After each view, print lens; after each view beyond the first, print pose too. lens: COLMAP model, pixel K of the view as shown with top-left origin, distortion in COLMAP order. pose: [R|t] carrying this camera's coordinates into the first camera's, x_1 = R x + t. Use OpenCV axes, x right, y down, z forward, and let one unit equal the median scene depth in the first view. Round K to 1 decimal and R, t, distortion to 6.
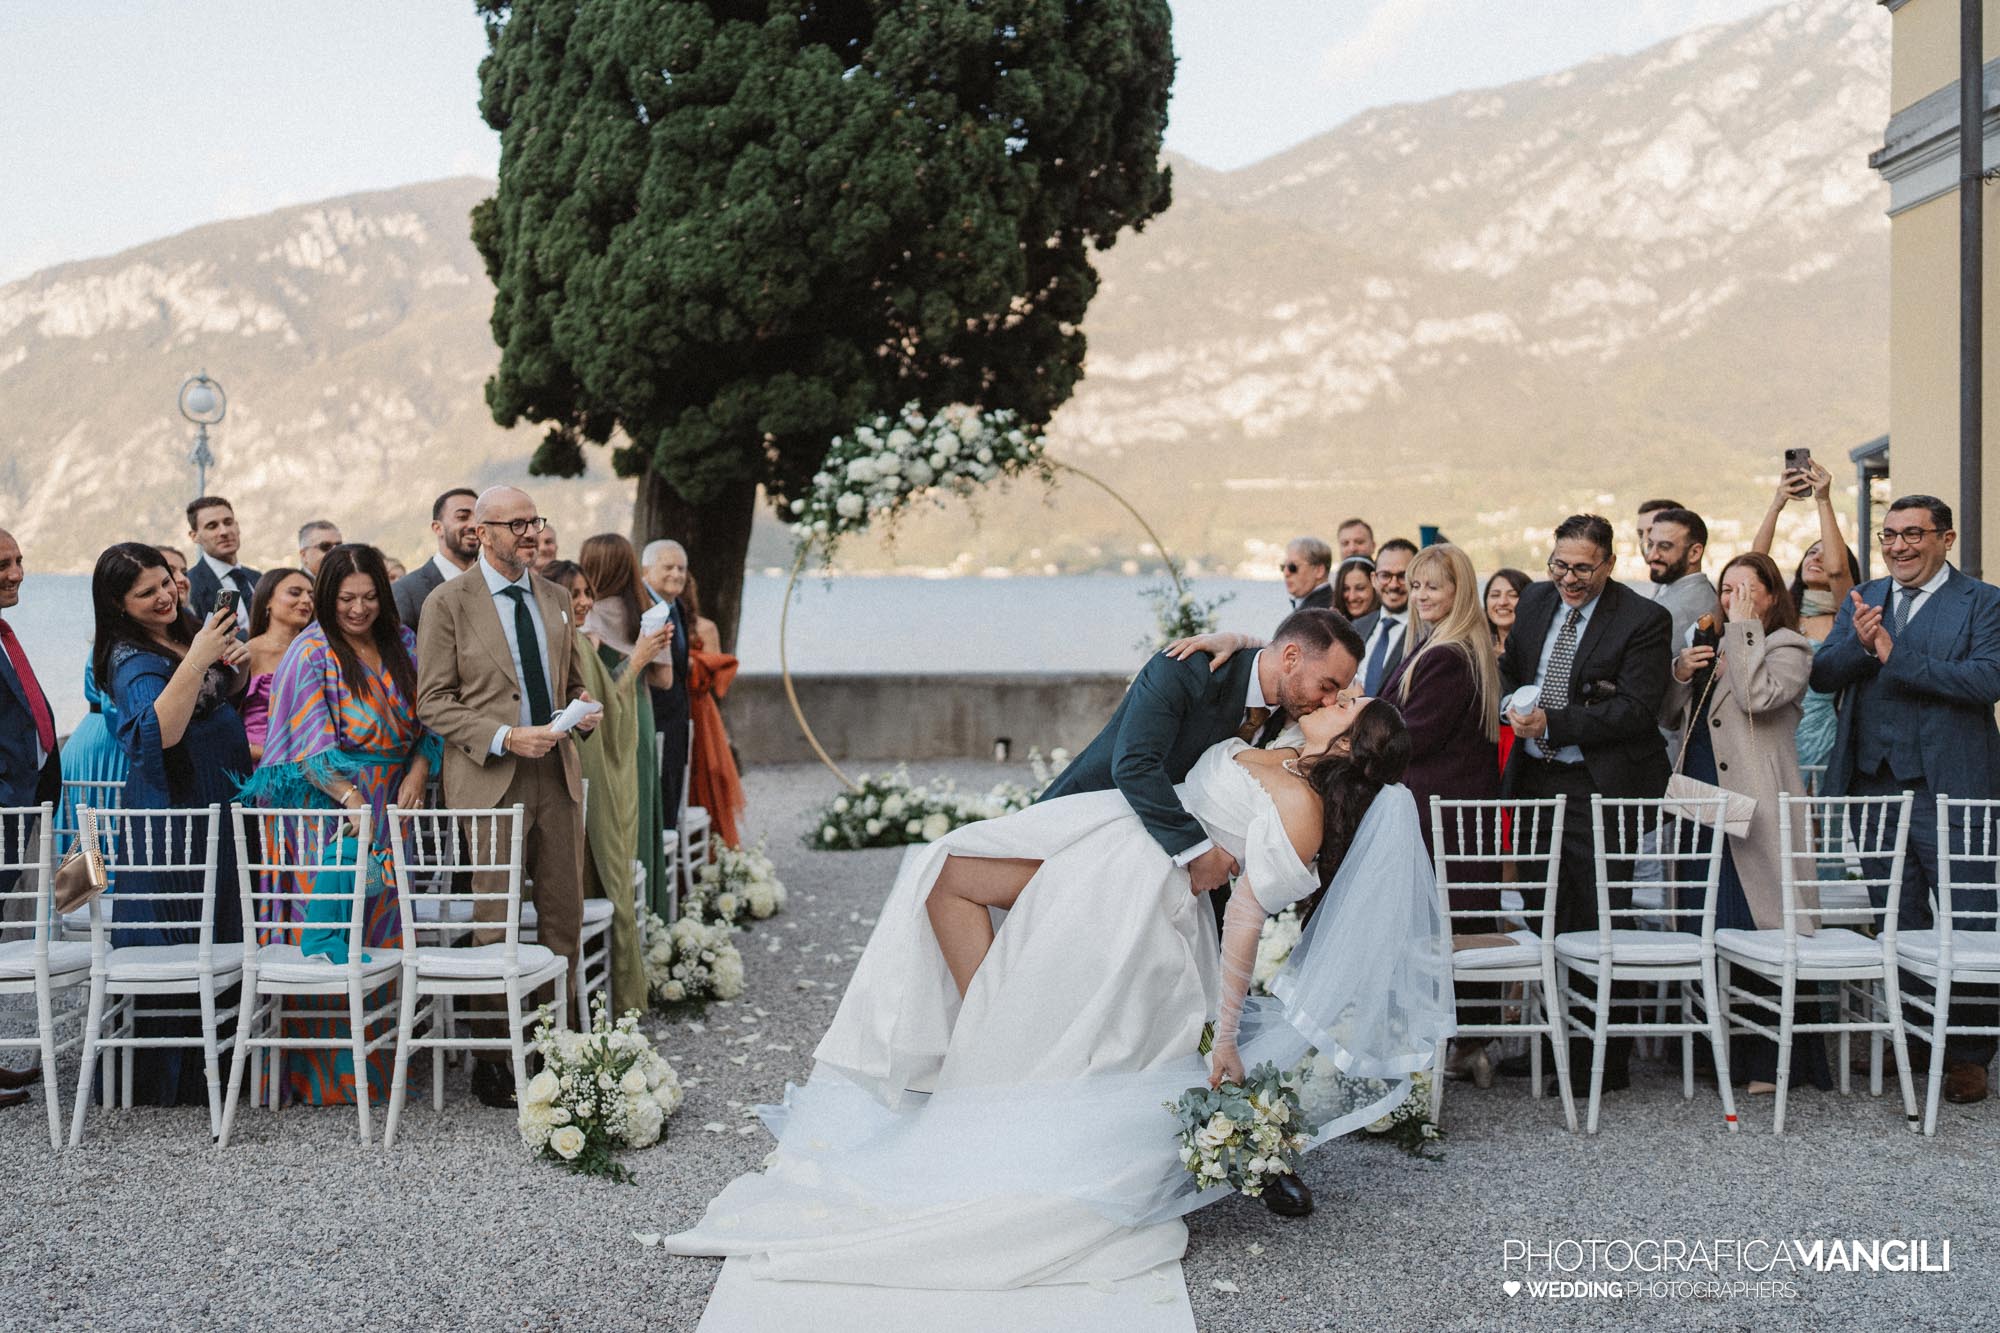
lens RADIAL K [[1995.5, 0, 1000.0], [0, 1995.5, 666.5], [0, 0, 1]] dist [-0.031383, -0.027206]
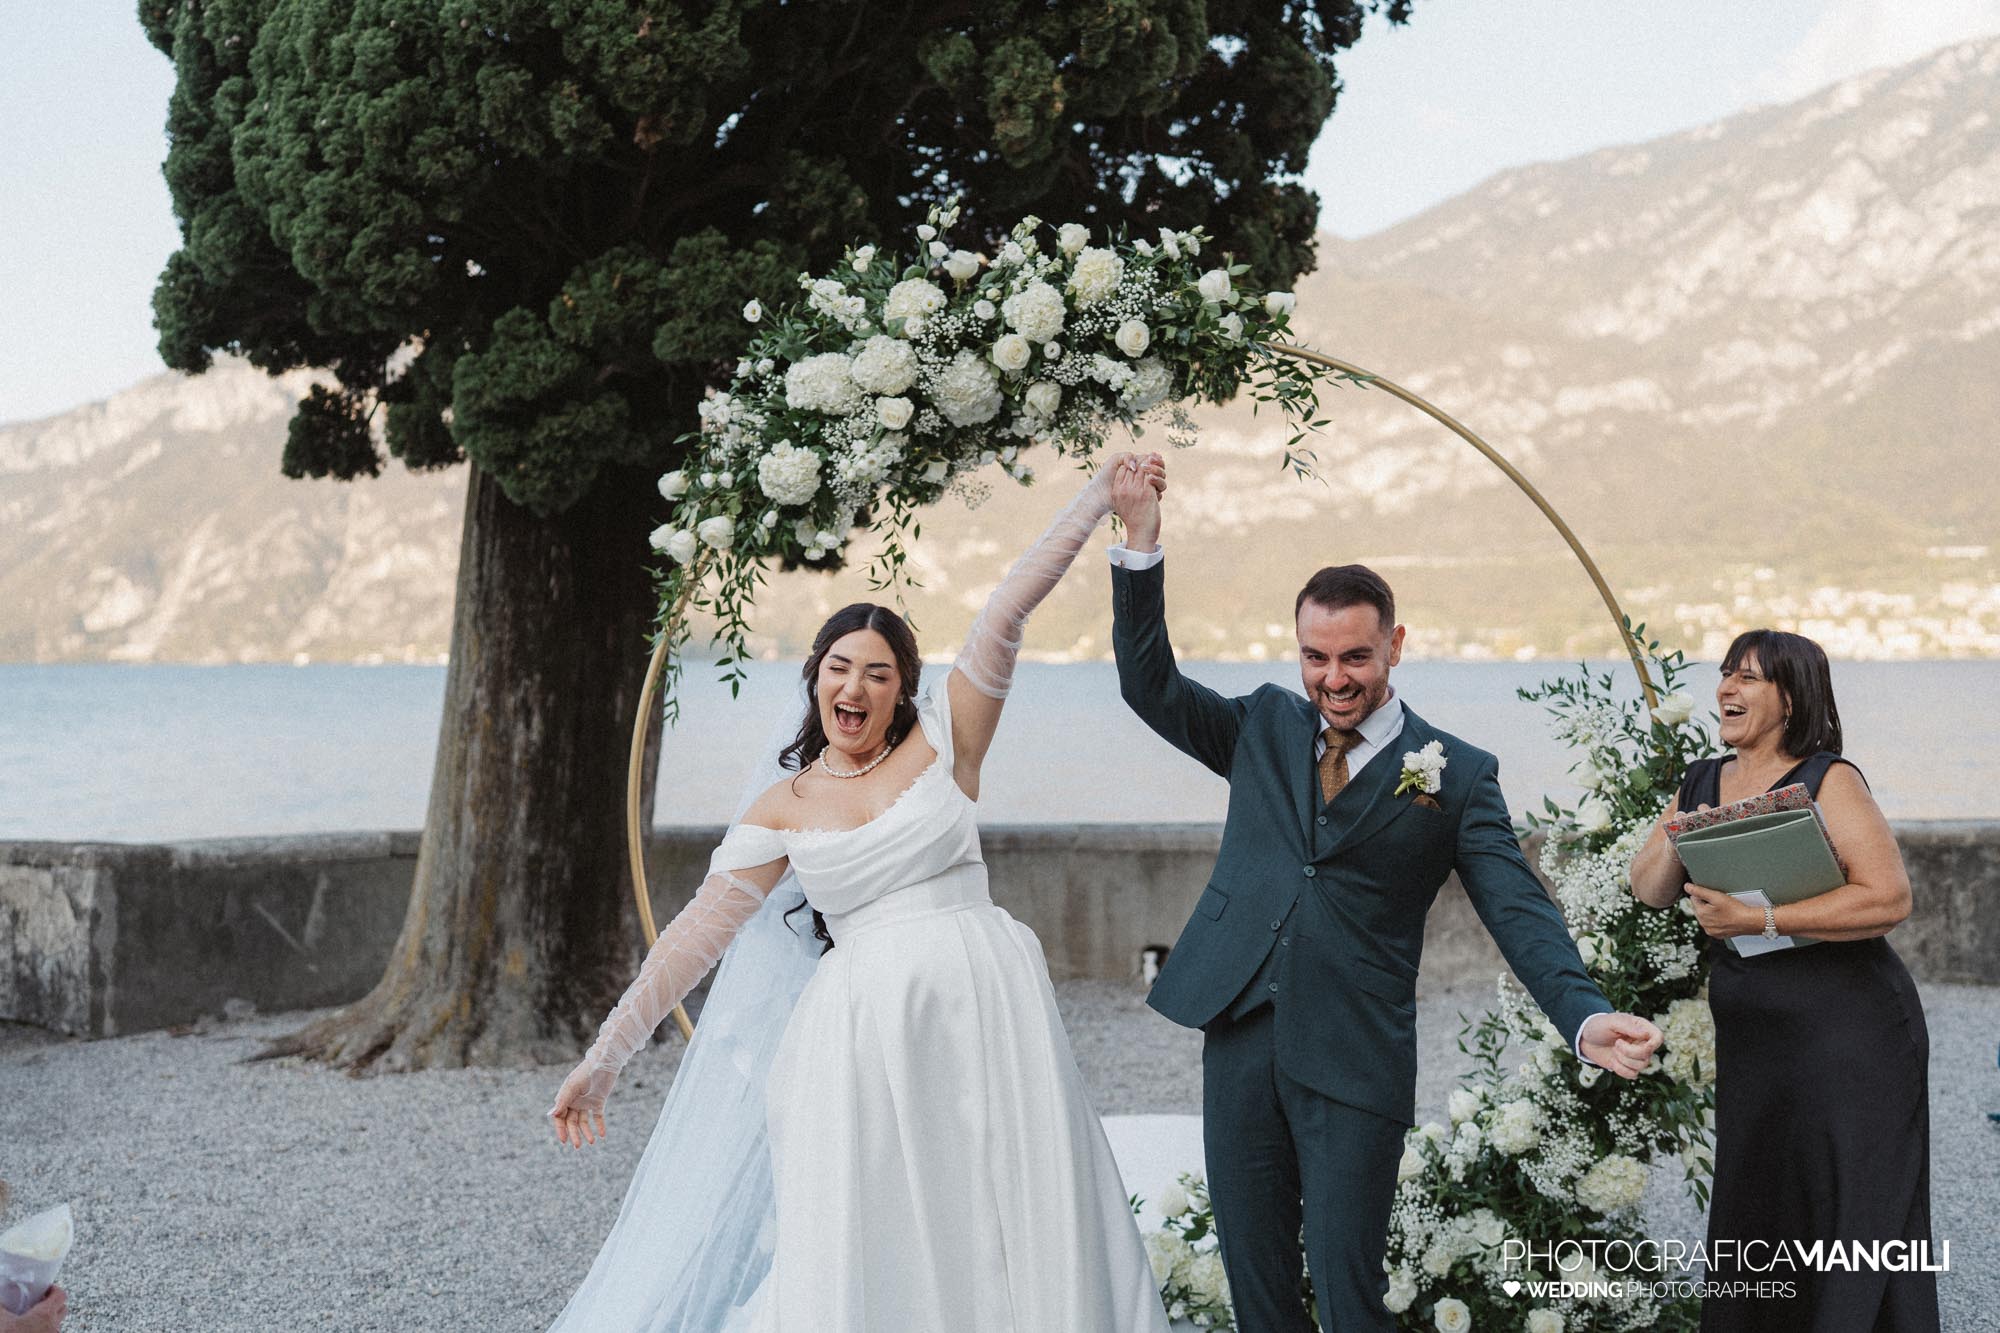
lens RADIAL K [[1985.4, 0, 999.8], [0, 1985.4, 644.9], [0, 0, 1]] dist [0.009694, 0.002560]
pose [[0.998127, -0.007482, -0.060718, -0.008124], [0.004243, 0.998569, -0.053312, -0.020654], [0.061031, 0.052955, 0.996730, 0.483426]]
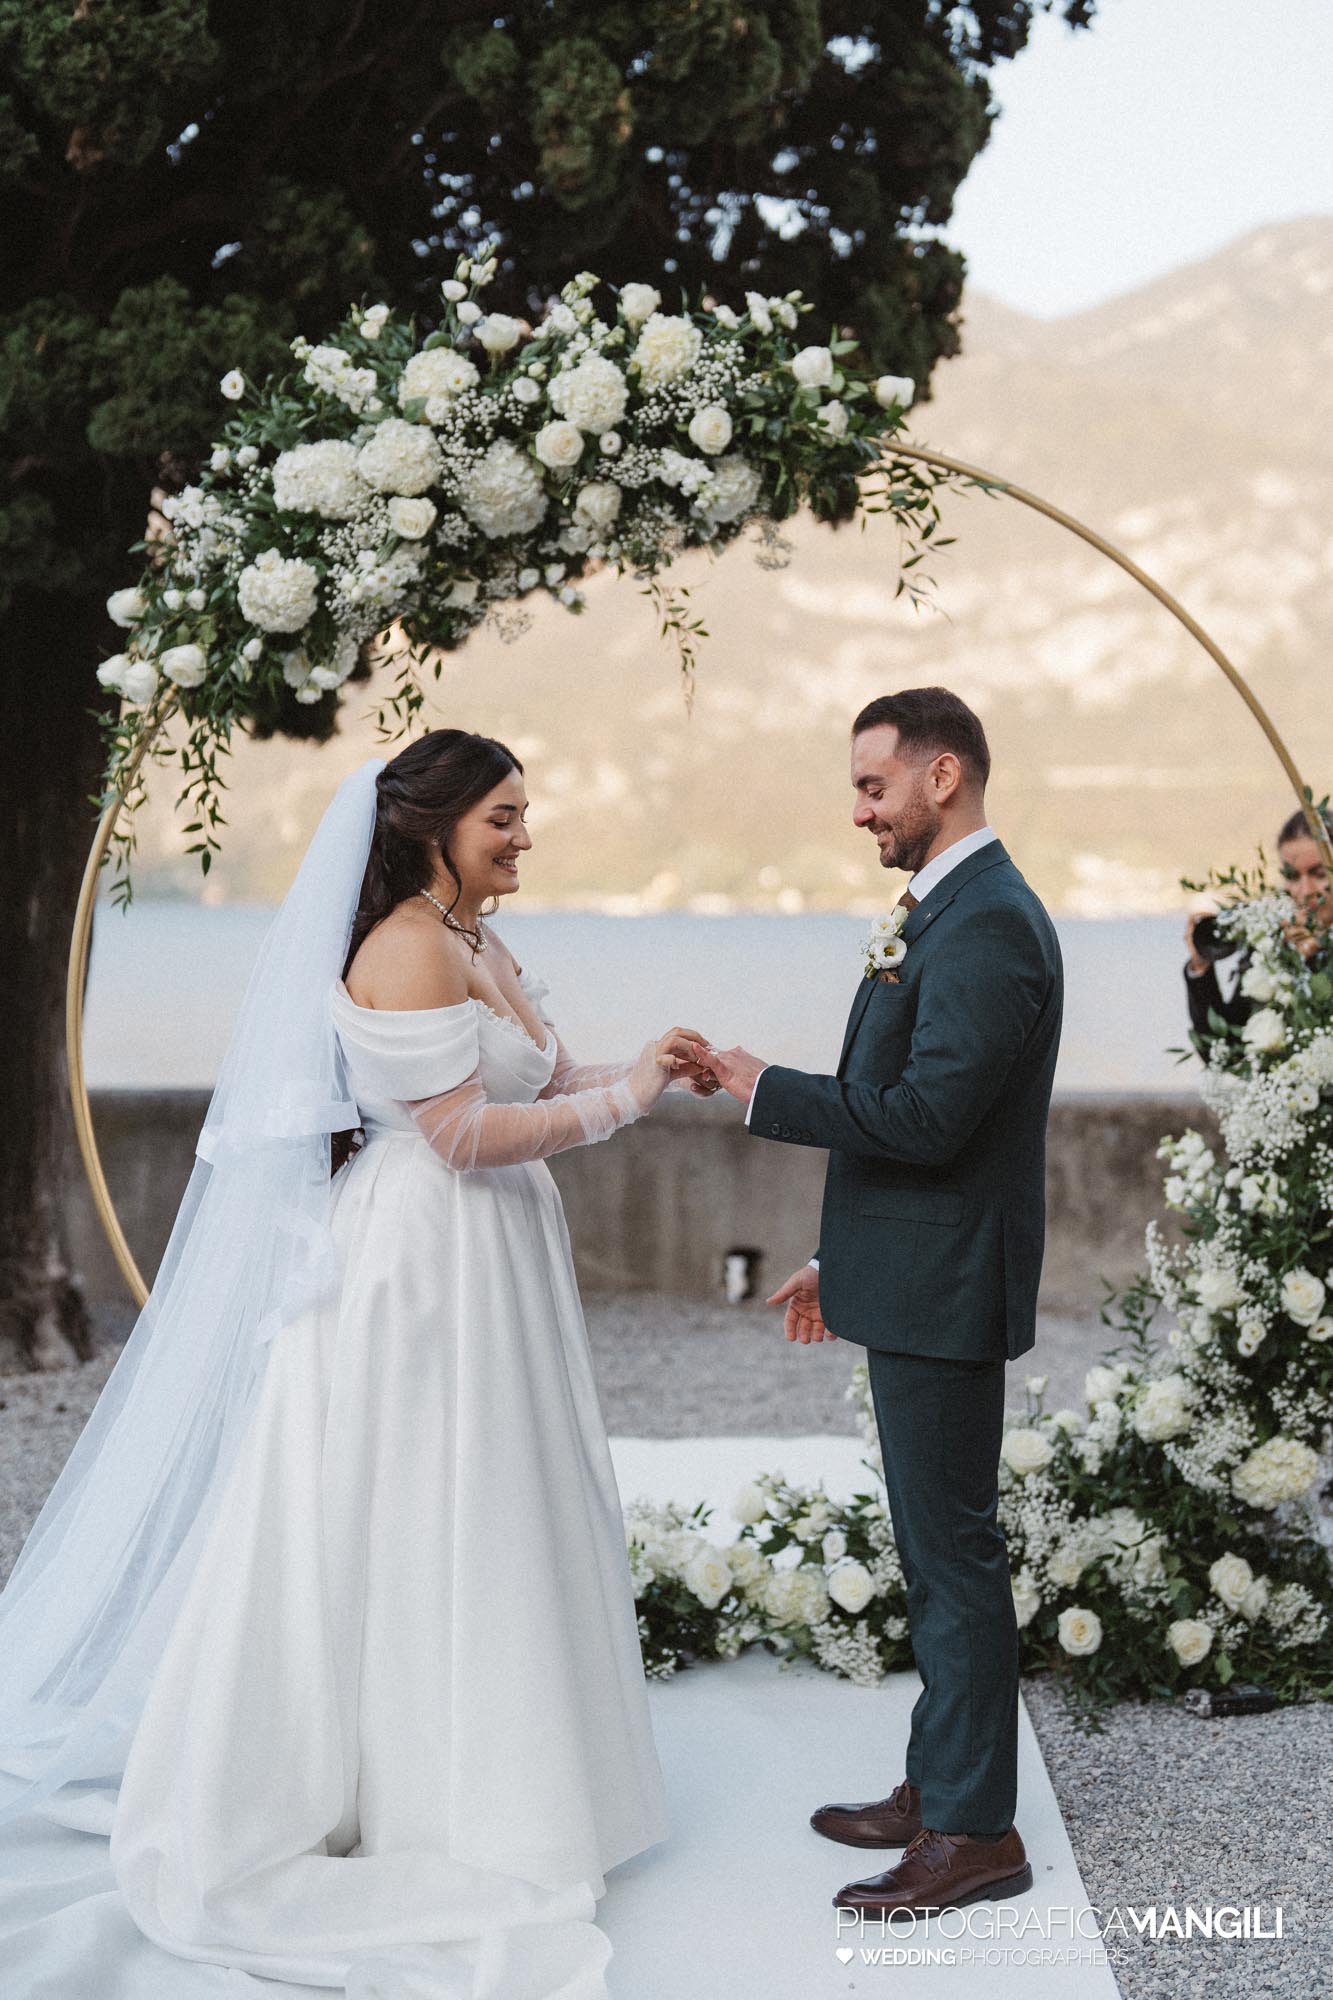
lens RADIAL K [[2816.1, 0, 711.4], [0, 2816.1, 995.8], [0, 0, 1]] dist [0.013587, 0.071692]
pose [[0.999982, 0.005959, -0.000811, -0.005225], [-0.005971, 0.999864, -0.015370, -0.009082], [0.000719, 0.015375, 0.999882, 0.440896]]
